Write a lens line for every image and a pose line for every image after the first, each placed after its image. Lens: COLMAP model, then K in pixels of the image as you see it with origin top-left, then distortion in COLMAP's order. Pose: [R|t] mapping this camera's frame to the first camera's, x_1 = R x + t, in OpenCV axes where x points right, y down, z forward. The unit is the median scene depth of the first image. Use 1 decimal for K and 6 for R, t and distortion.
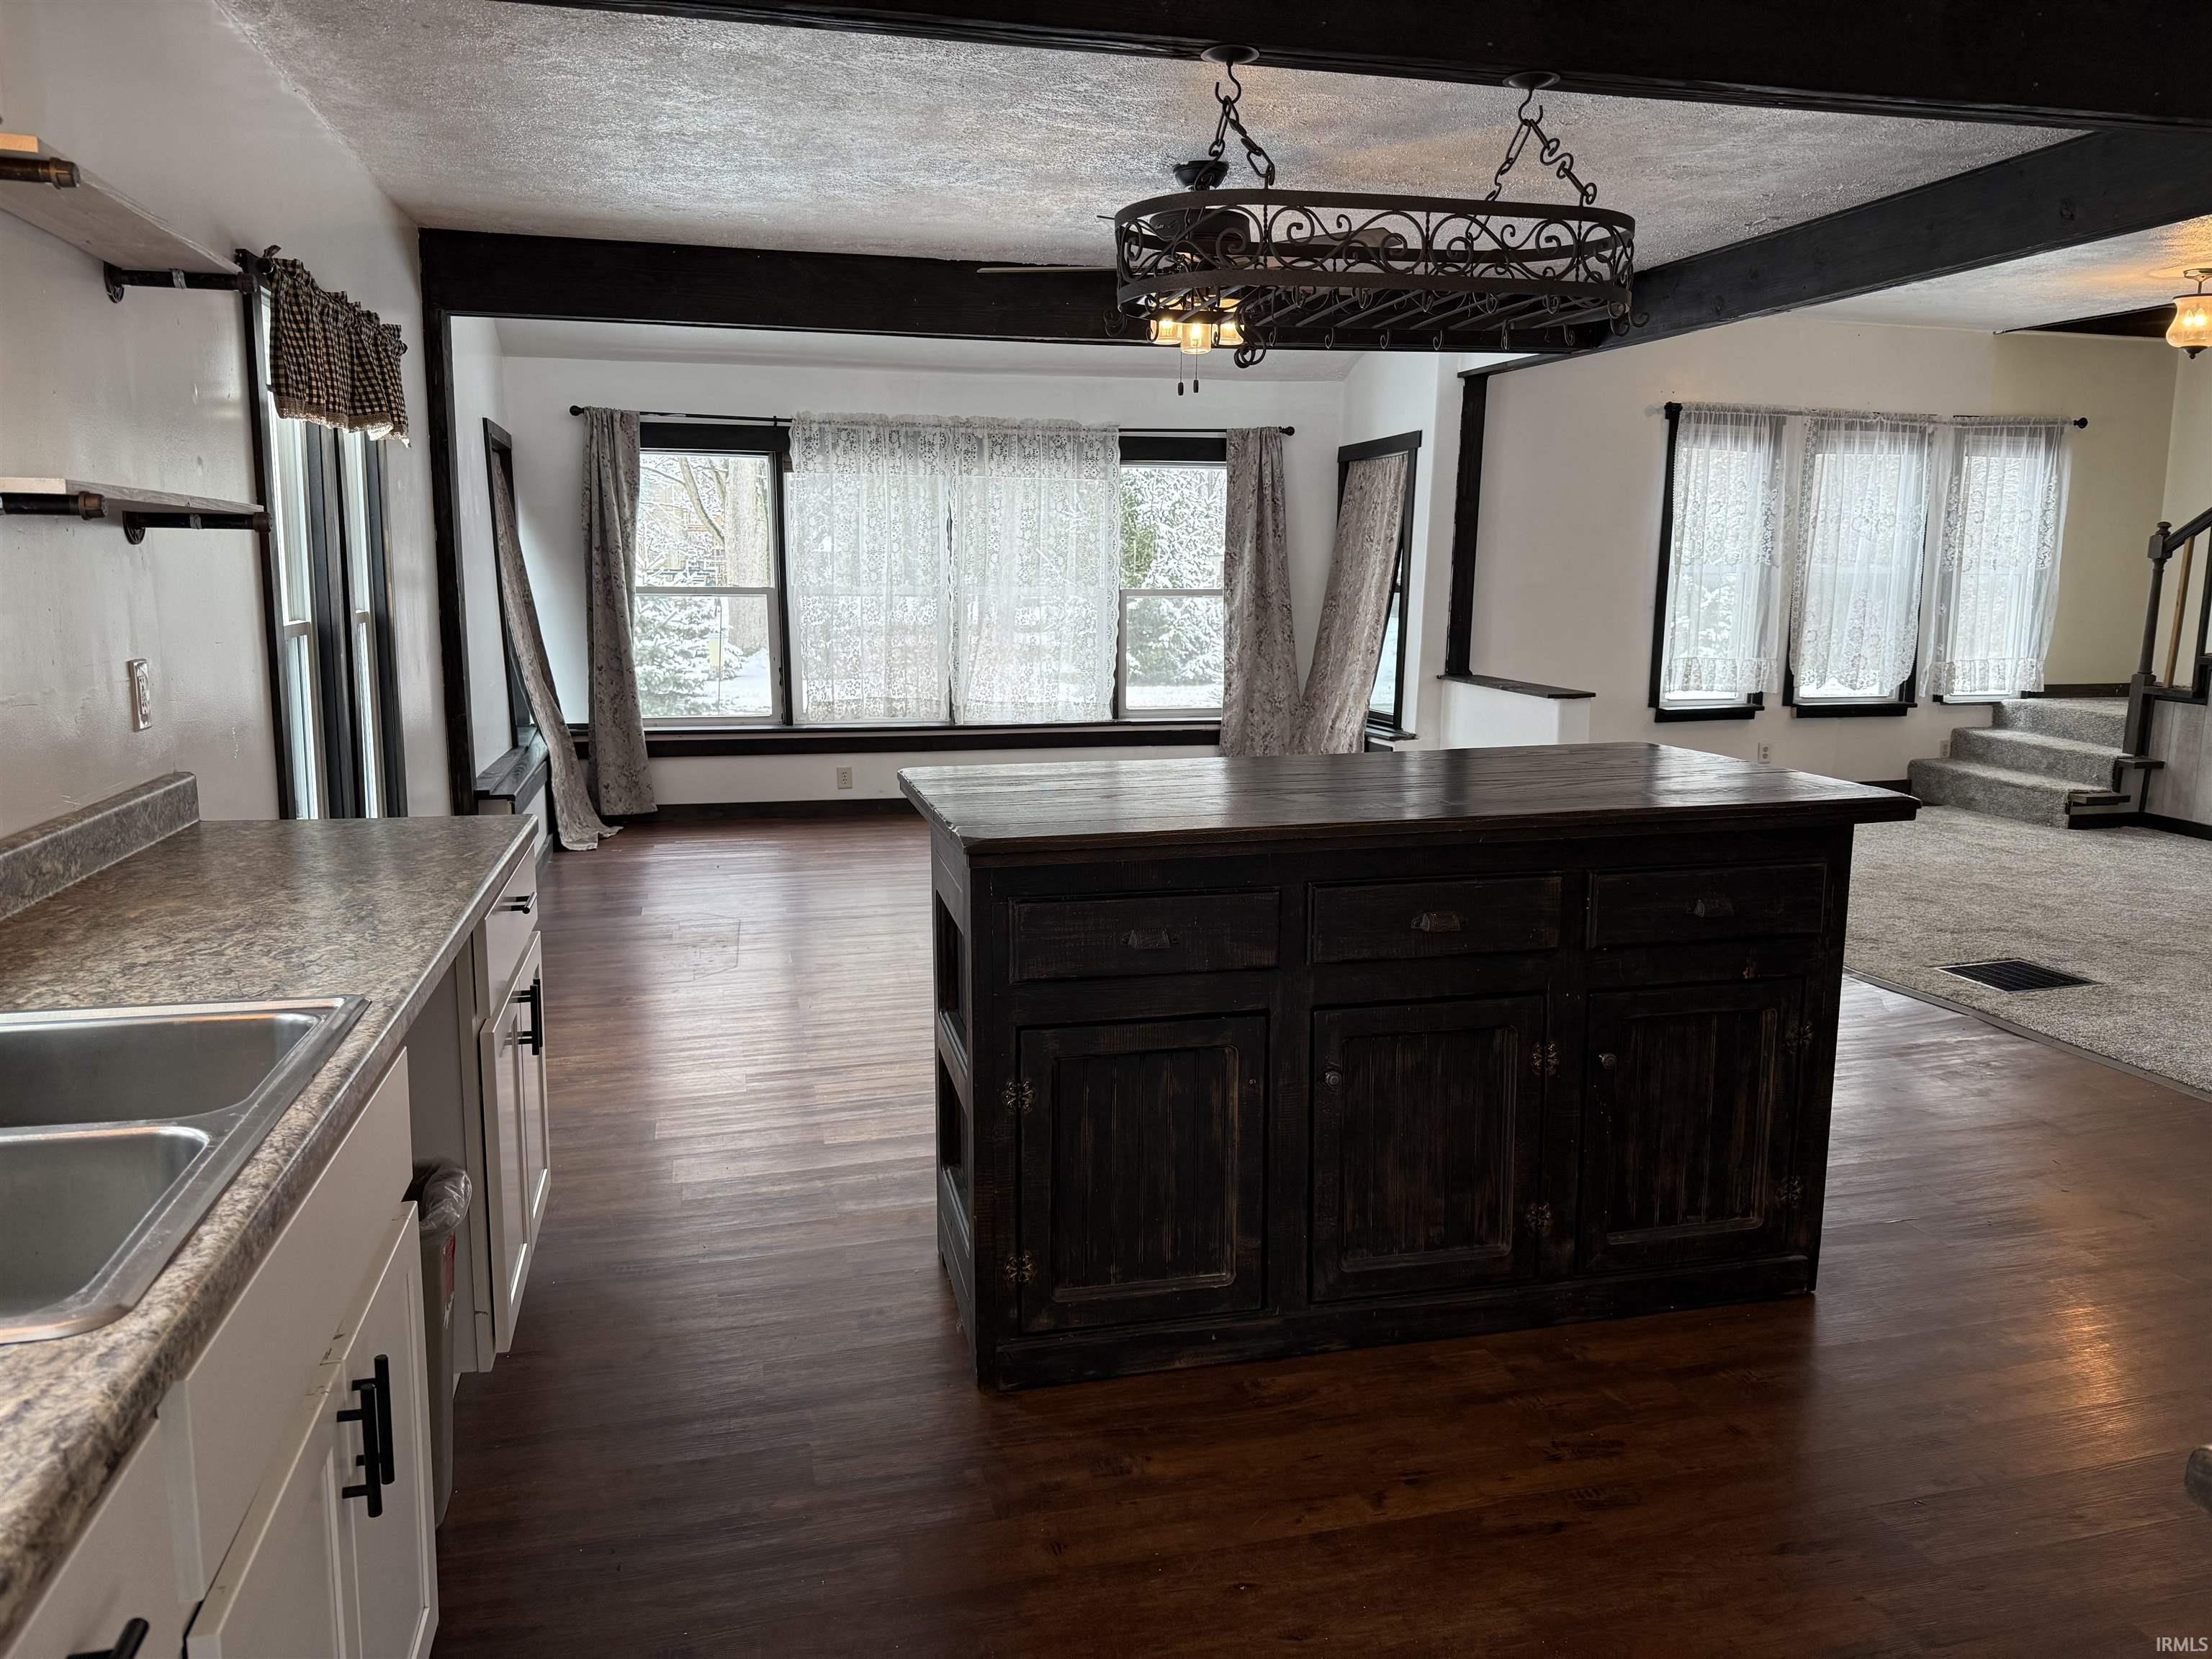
lens RADIAL K [[1569.5, 0, 1108.7], [0, 1569.5, 846.8], [0, 0, 1]] dist [0.065023, -0.058562]
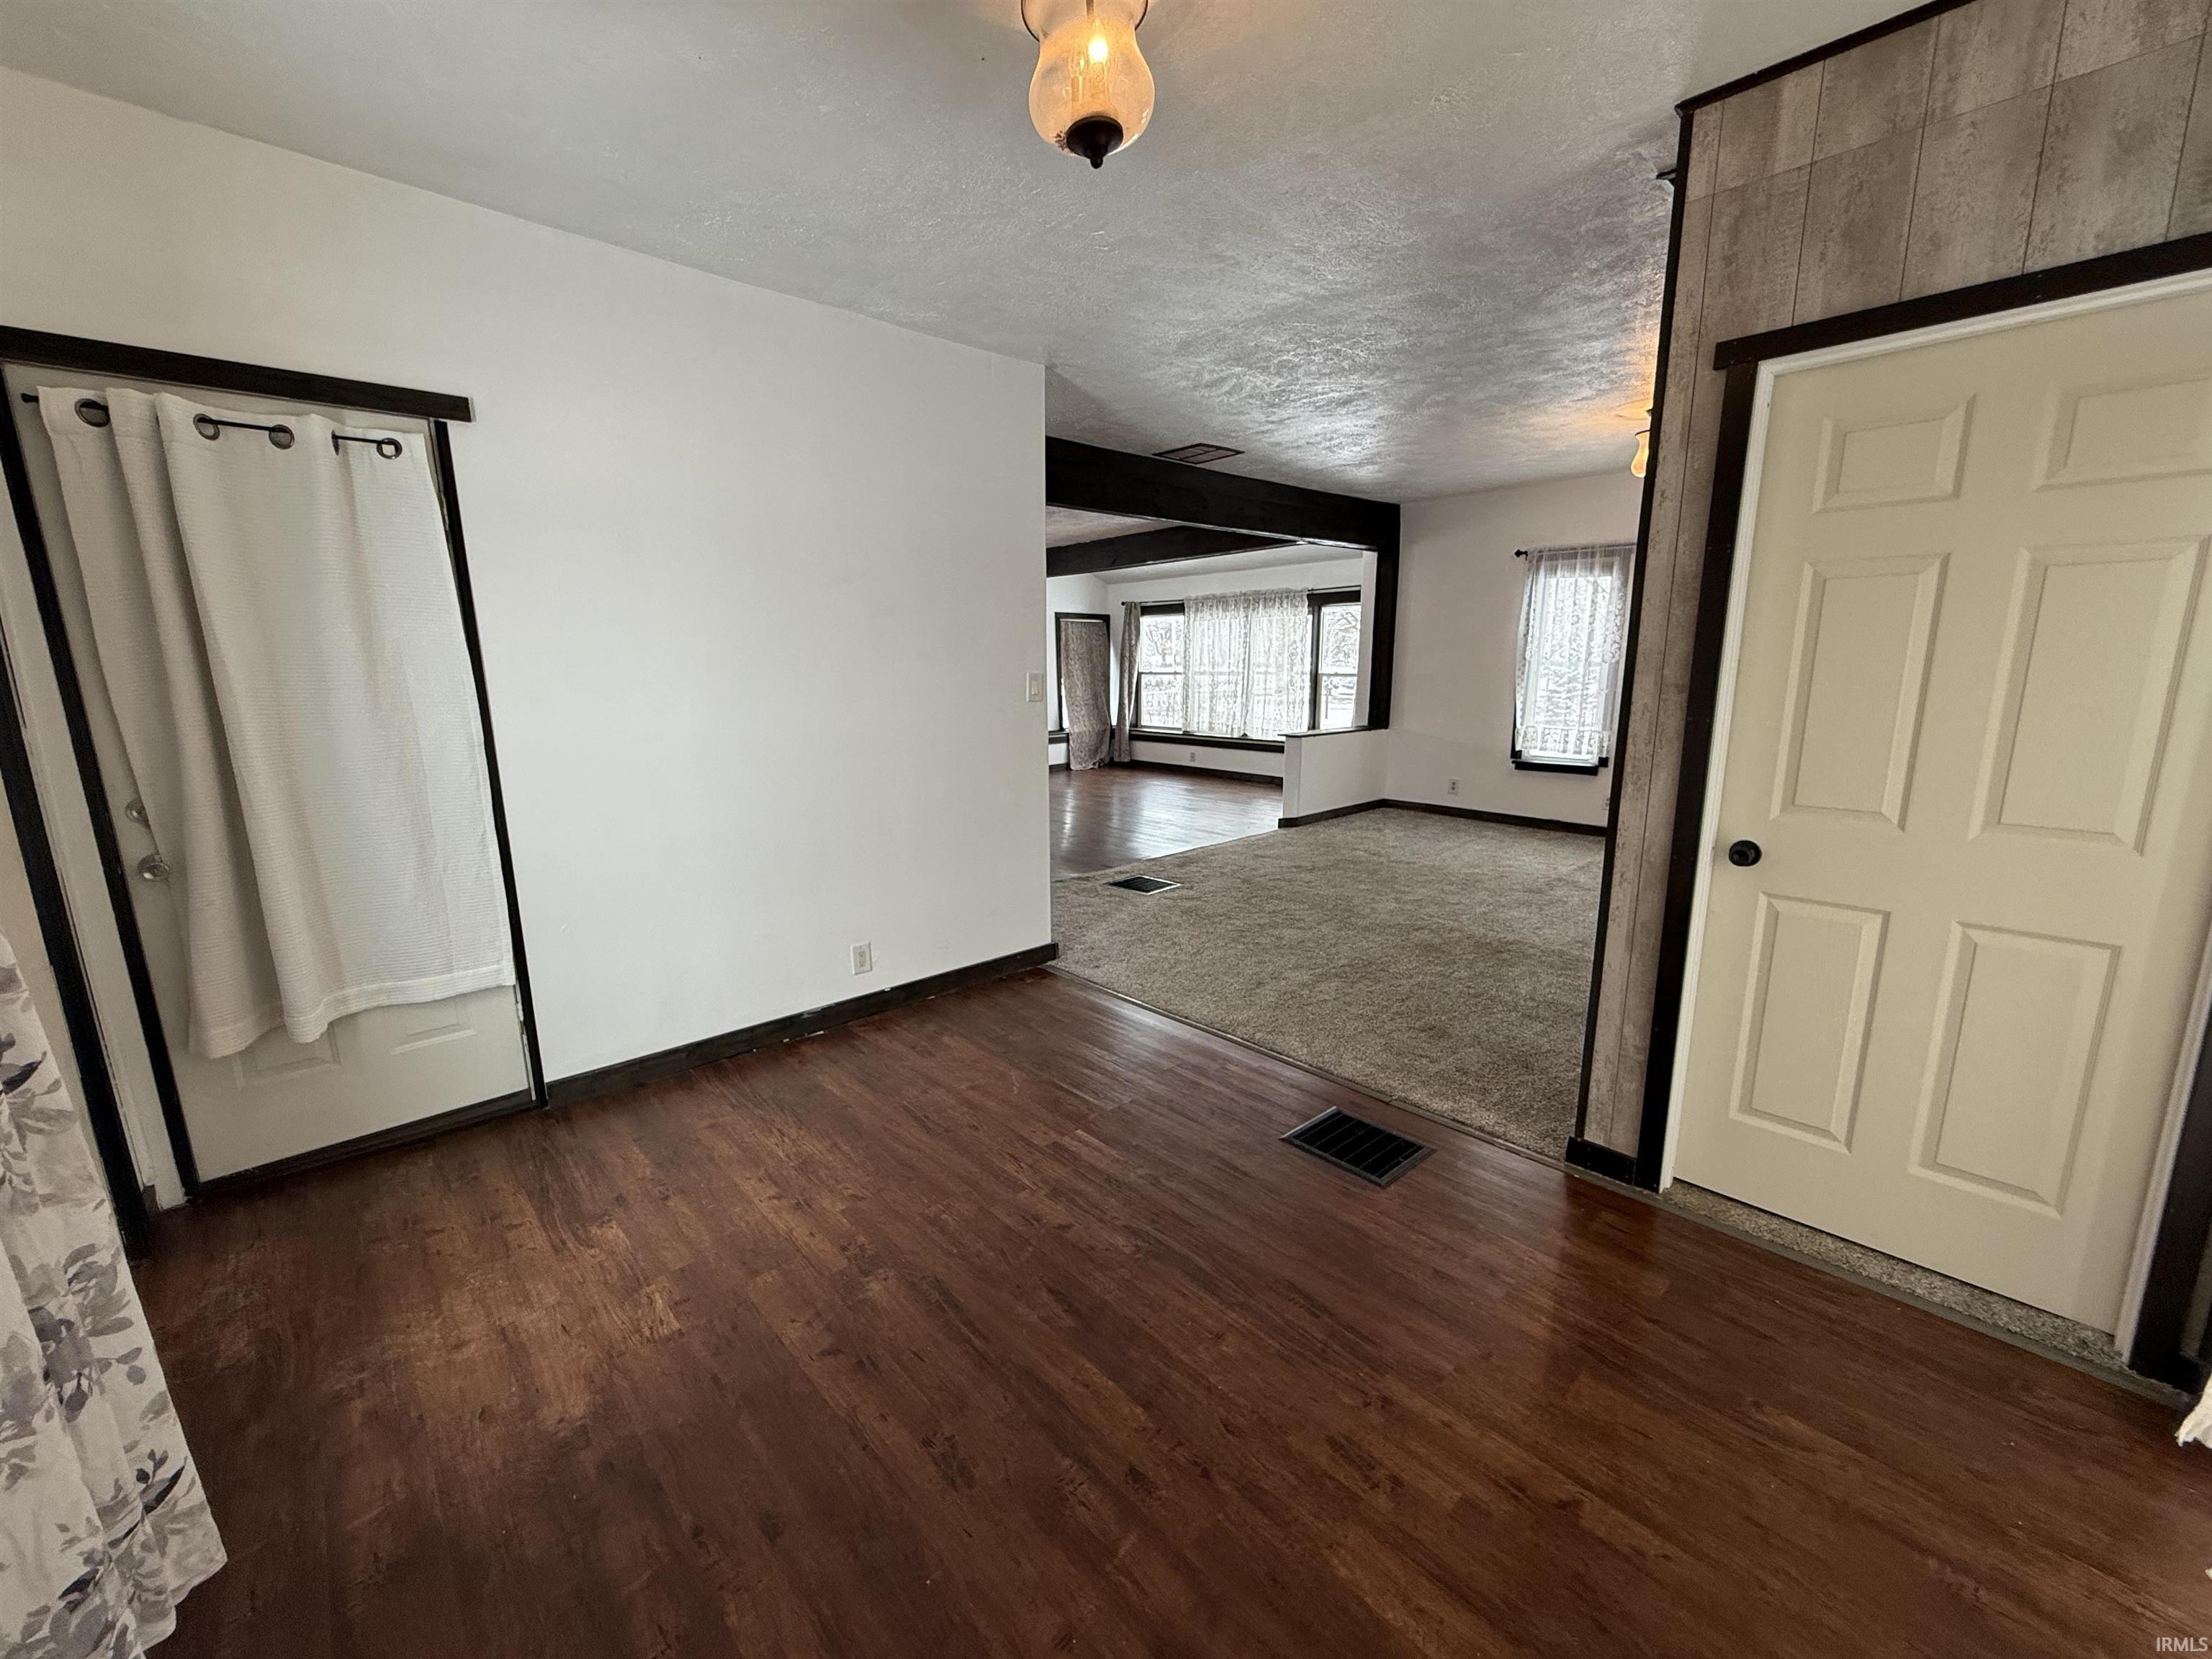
lens RADIAL K [[881.0, 0, 1107.7], [0, 881.0, 824.9], [0, 0, 1]] dist [-0.006157, 0.000844]
pose [[0.475121, 0.160641, -0.865133, 0.893342], [-0.133912, 0.984942, 0.109344, -0.069893], [0.869671, 0.063900, 0.489479, 0.288321]]
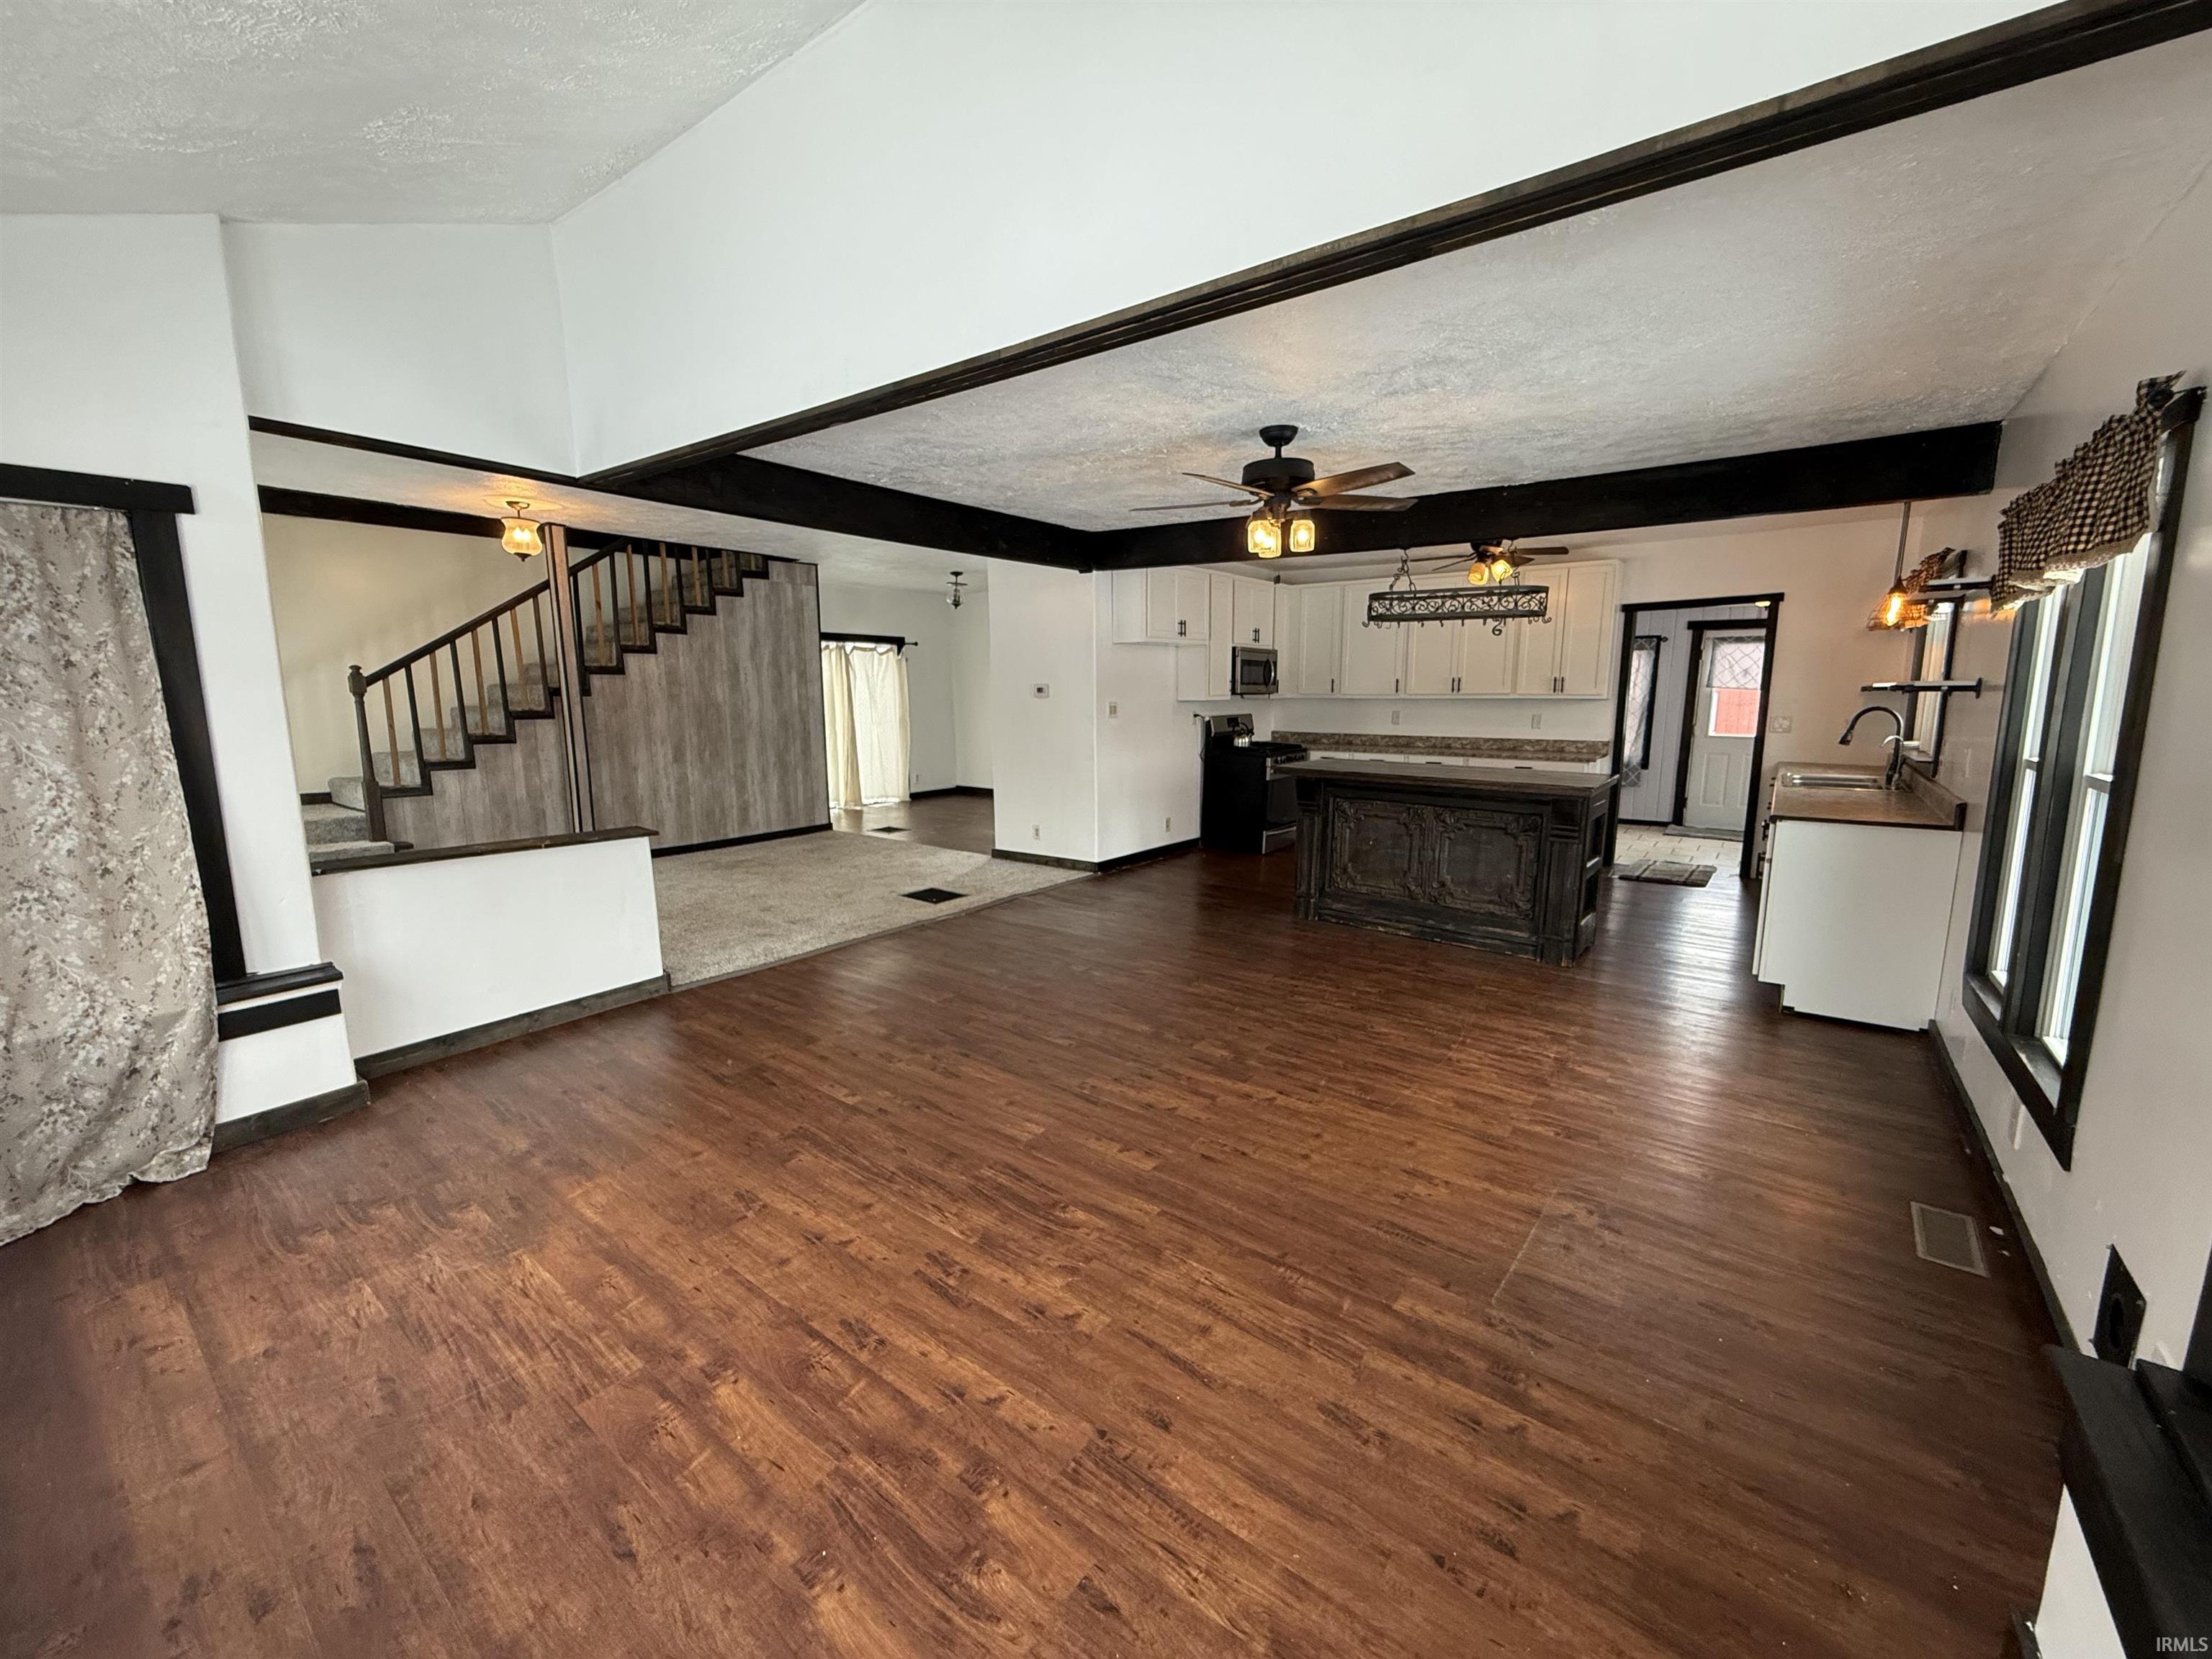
lens RADIAL K [[881.0, 0, 1110.6], [0, 881.0, 828.1], [0, 0, 1]] dist [-0.006157, 0.000844]
pose [[-0.627874, -0.126837, 0.767910, -0.276331], [0.132793, 0.954708, 0.266268, -0.173774], [-0.766903, 0.269156, -0.582594, 0.916895]]
